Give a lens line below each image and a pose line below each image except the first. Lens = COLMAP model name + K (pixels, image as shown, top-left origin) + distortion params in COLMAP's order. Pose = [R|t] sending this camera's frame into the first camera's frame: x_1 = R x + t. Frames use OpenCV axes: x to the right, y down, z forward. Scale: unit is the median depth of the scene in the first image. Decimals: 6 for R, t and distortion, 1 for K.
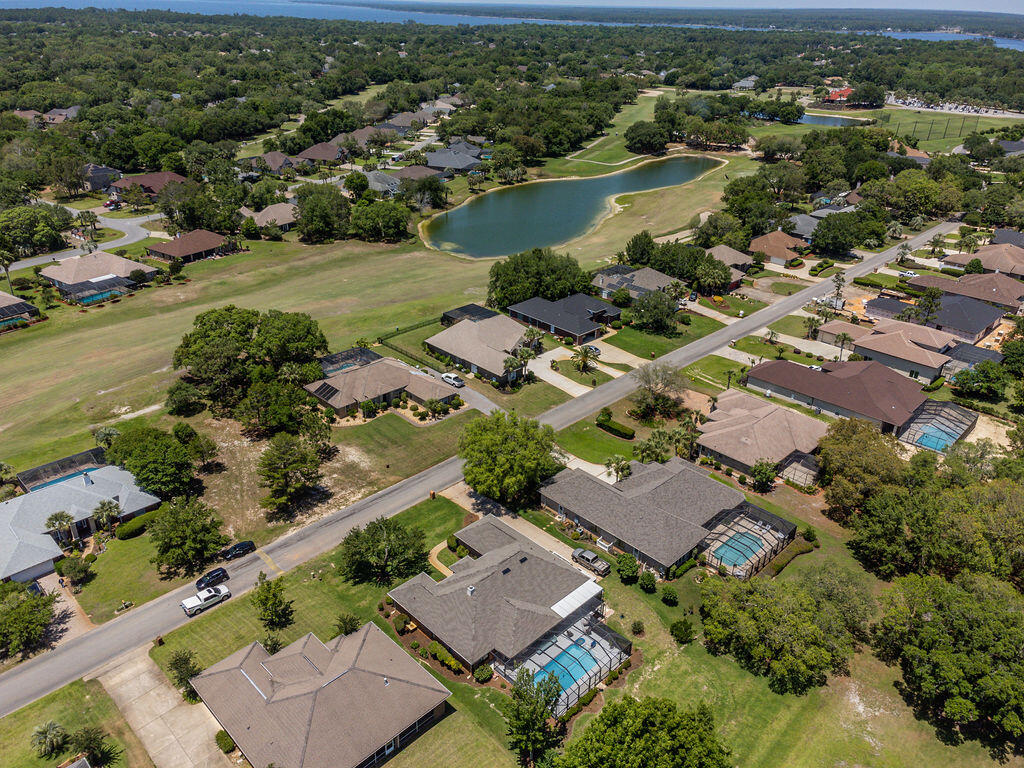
lens RADIAL K [[757.9, 0, 510.9], [0, 757.9, 387.1], [0, 0, 1]] dist [0.028960, 0.017647]
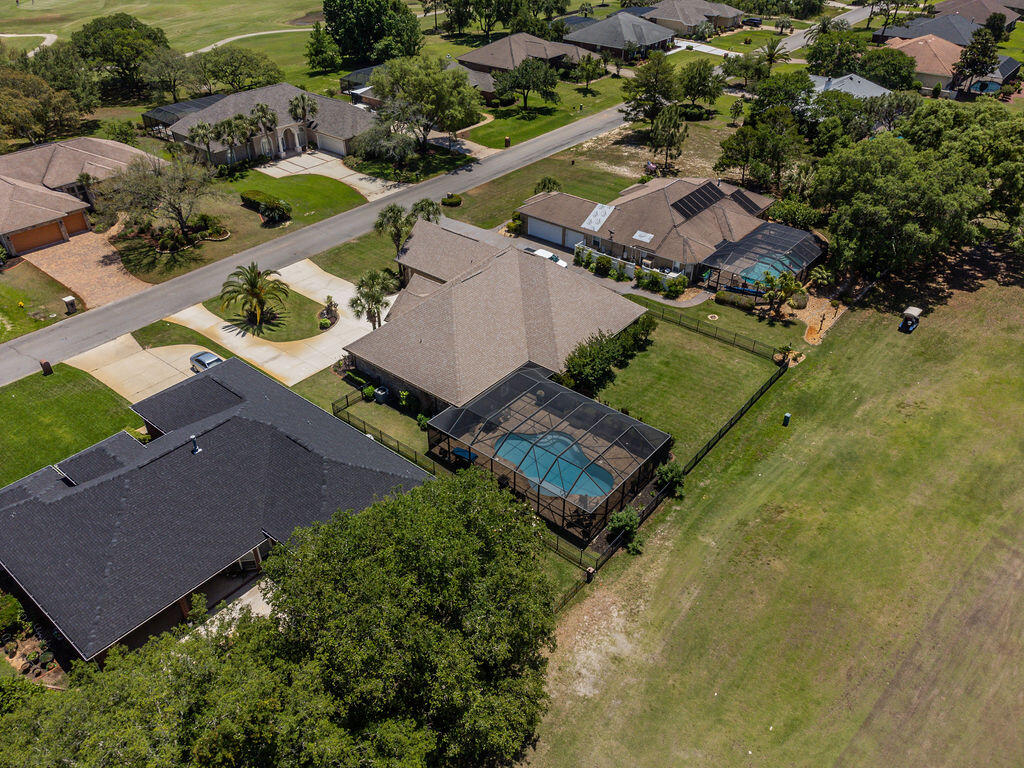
lens RADIAL K [[757.9, 0, 510.9], [0, 757.9, 387.1], [0, 0, 1]] dist [0.028960, 0.017647]
pose [[-0.994449, 0.041660, -0.096624, -0.002265], [-0.065902, 0.469276, 0.880589, -0.345680], [0.082029, 0.882068, -0.463926, 1.081754]]
